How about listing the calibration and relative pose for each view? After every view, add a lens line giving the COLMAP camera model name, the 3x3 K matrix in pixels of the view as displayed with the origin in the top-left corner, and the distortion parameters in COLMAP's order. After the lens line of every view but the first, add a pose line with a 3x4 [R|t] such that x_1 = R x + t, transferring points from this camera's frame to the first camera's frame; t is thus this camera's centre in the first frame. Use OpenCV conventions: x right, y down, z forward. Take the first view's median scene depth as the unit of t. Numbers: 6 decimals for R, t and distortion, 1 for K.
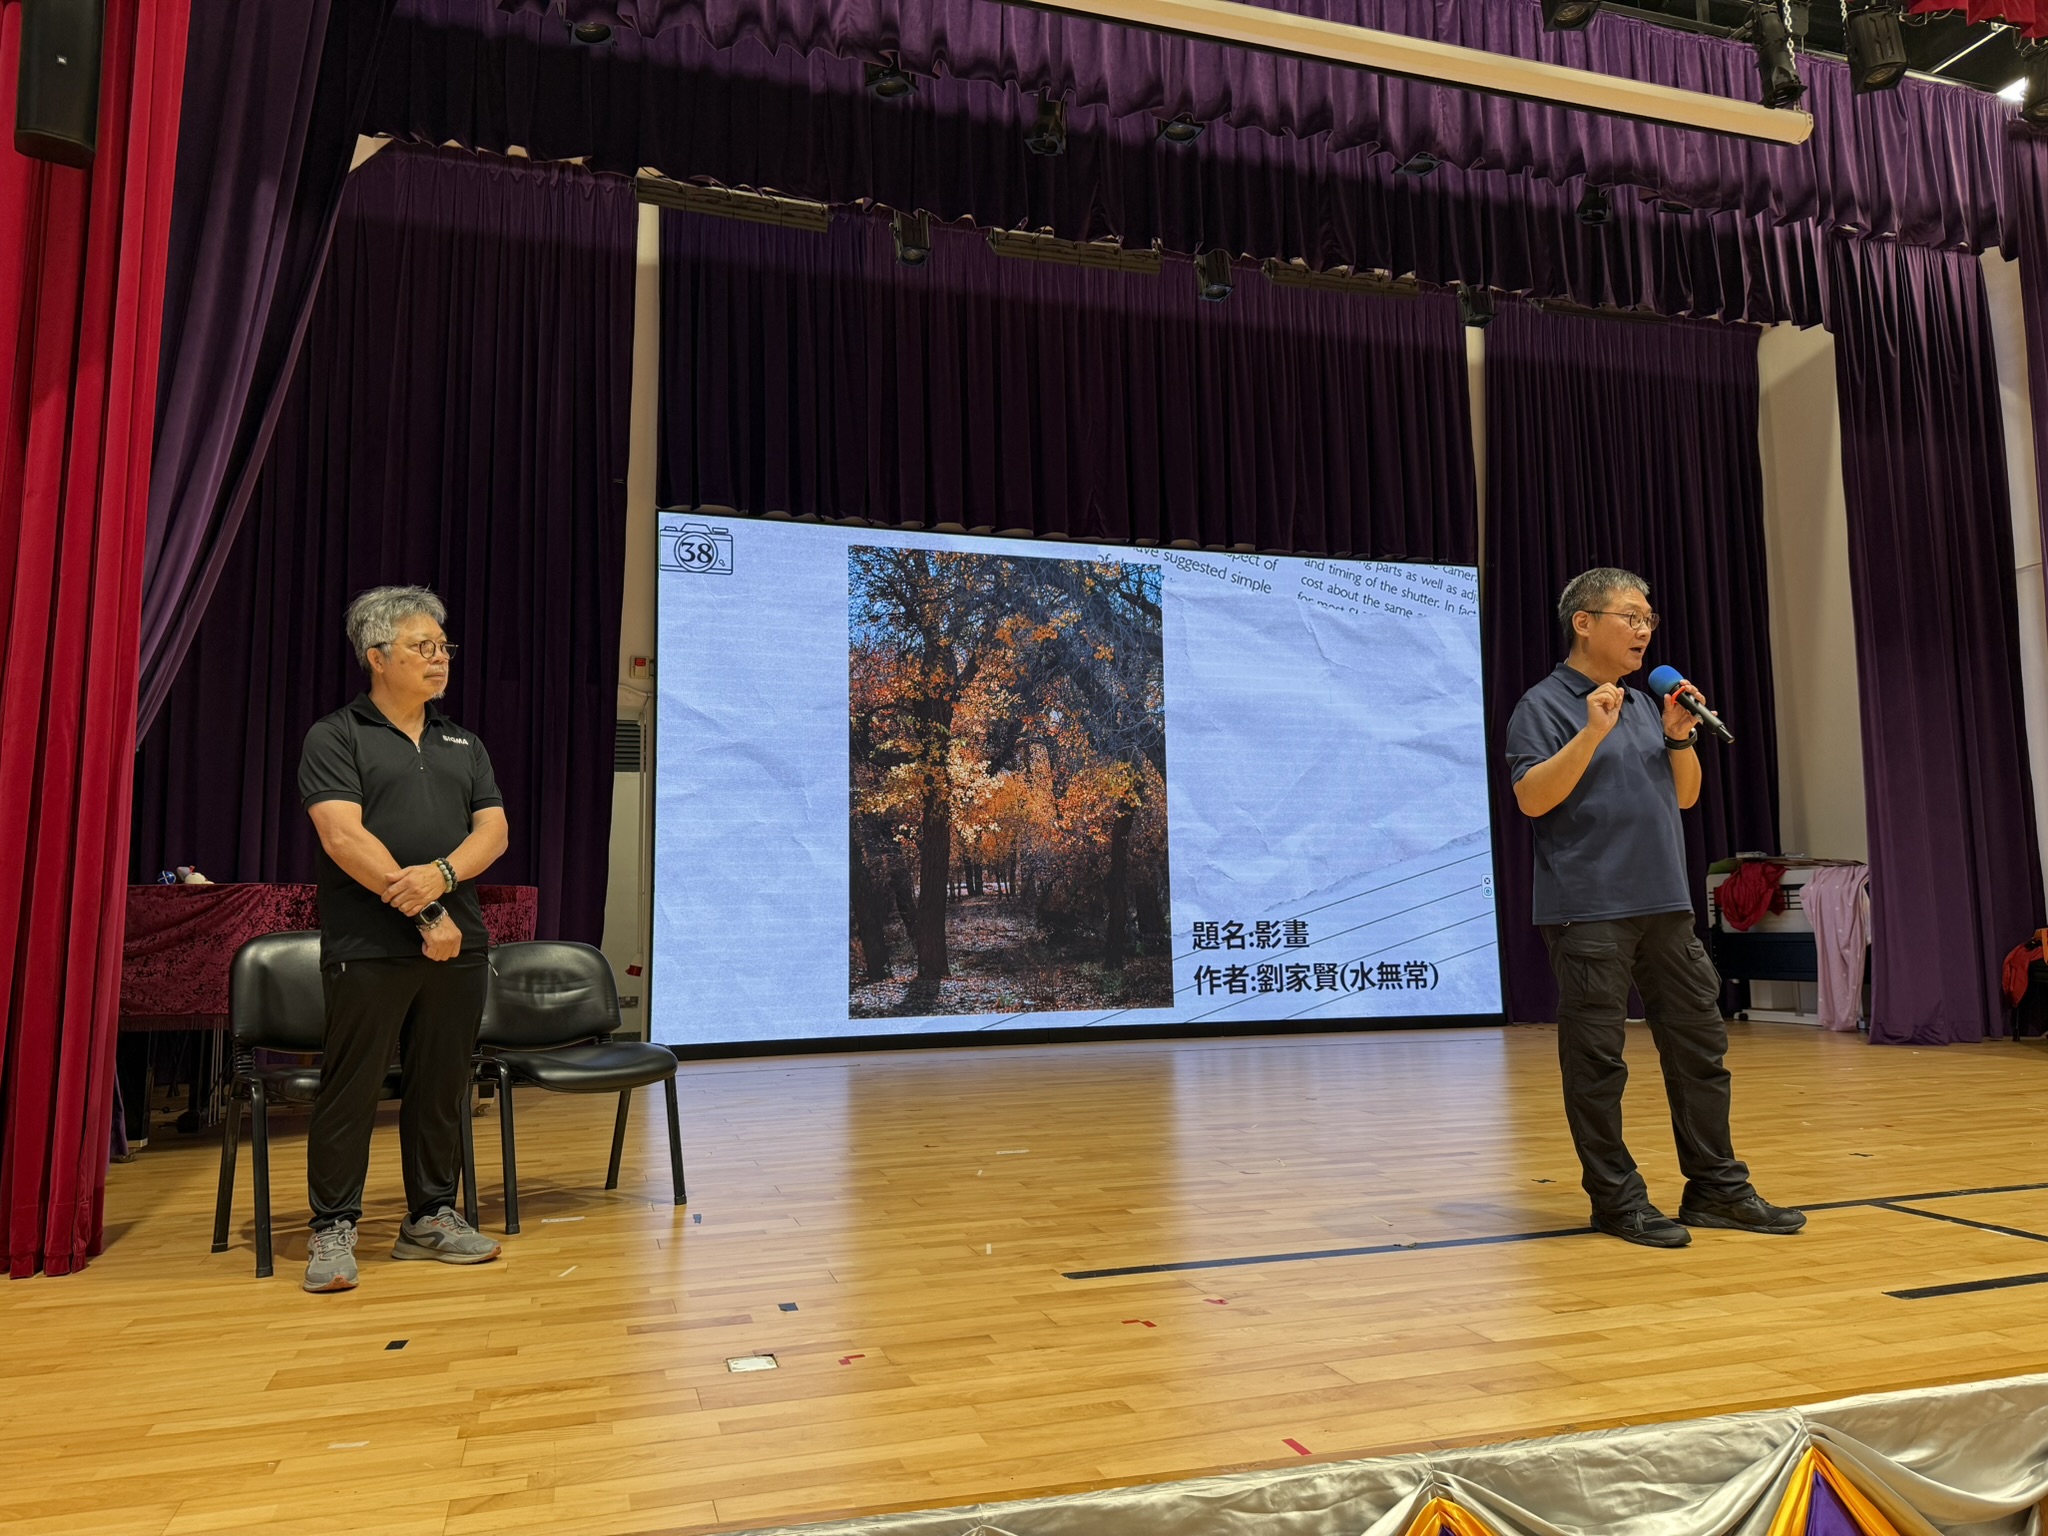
lens RADIAL K [[1440.0, 0, 1005.1], [0, 1440.0, 773.3], [0, 0, 1]] dist [0.046218, -0.049968]
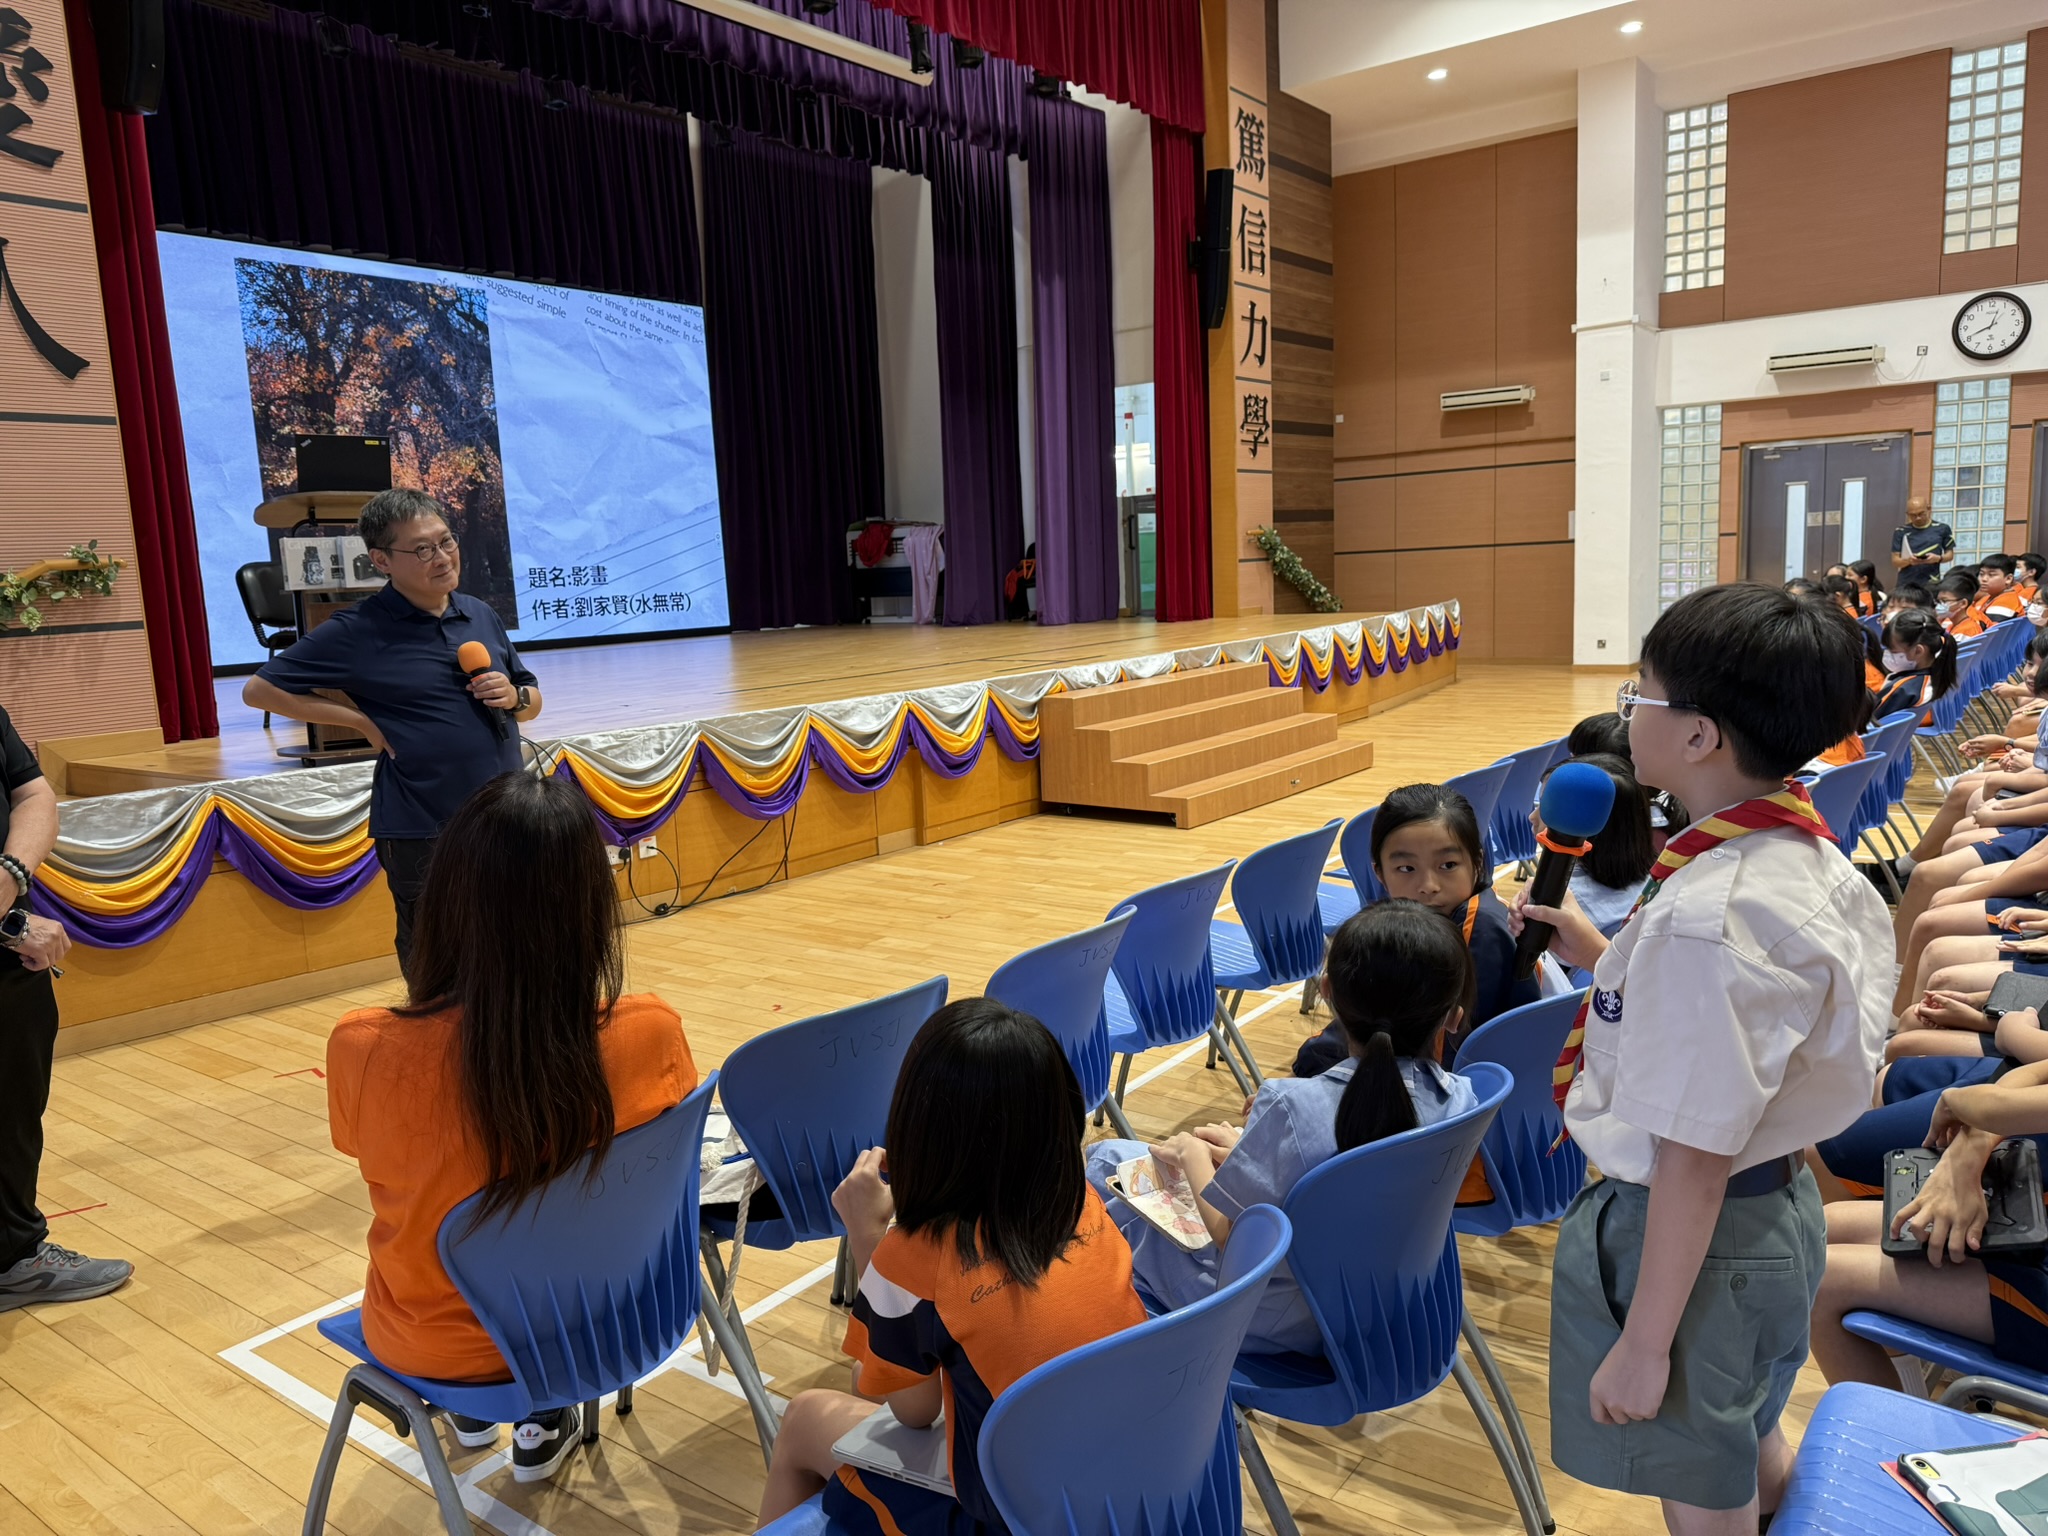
lens RADIAL K [[1440.0, 0, 1018.8], [0, 1440.0, 776.4], [0, 0, 1]] dist [0.046218, -0.049968]
pose [[0.810628, -0.105045, 0.576062, -0.307890], [-0.035631, 0.973106, 0.227585, -0.034753], [-0.584476, -0.205012, 0.785084, -0.400926]]
